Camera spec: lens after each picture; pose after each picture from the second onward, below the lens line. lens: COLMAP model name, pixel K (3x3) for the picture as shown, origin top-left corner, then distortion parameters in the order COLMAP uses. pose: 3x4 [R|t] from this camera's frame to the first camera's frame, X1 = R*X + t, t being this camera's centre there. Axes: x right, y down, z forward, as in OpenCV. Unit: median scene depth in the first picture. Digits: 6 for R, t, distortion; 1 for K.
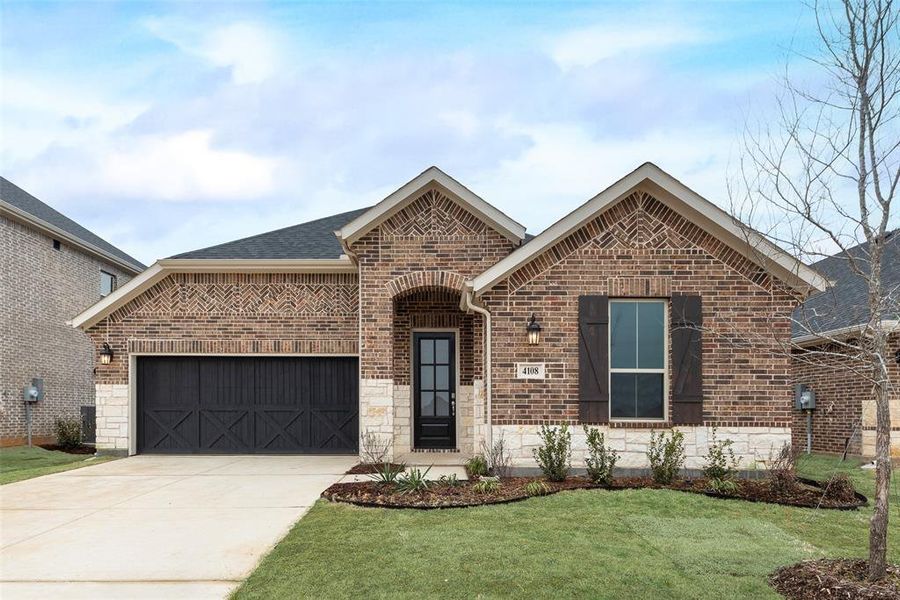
lens RADIAL K [[542.5, 0, 425.2], [0, 542.5, 399.0], [0, 0, 1]] dist [0.004216, 0.000325]
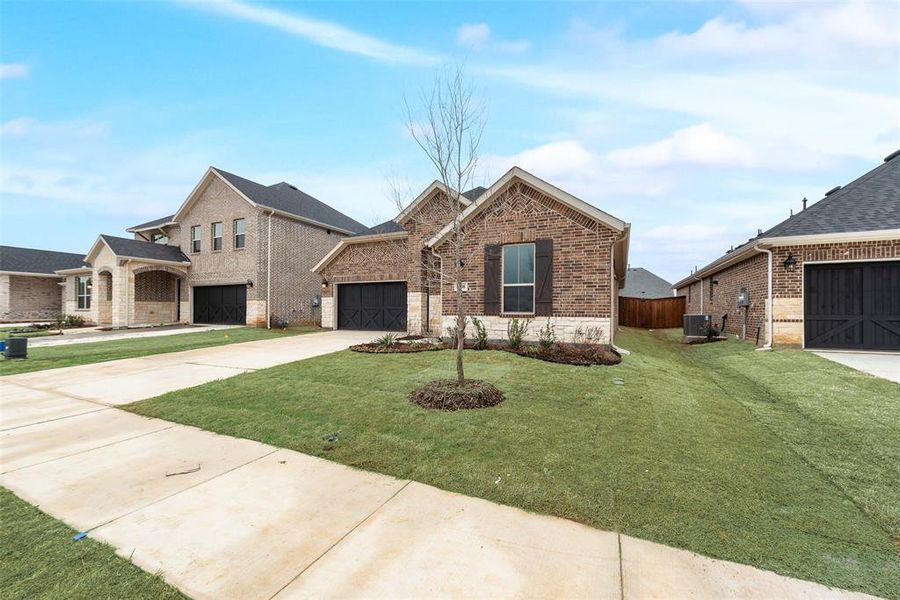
lens RADIAL K [[349.5, 0, 452.5], [0, 349.5, 303.2], [0, 0, 1]] dist [0.002072, -0.000058]
pose [[0.913250, -0.011606, -0.407235, 0.564683], [0.012515, 0.999922, -0.000431, 0.004250], [0.407208, -0.004703, 0.913324, -0.098469]]
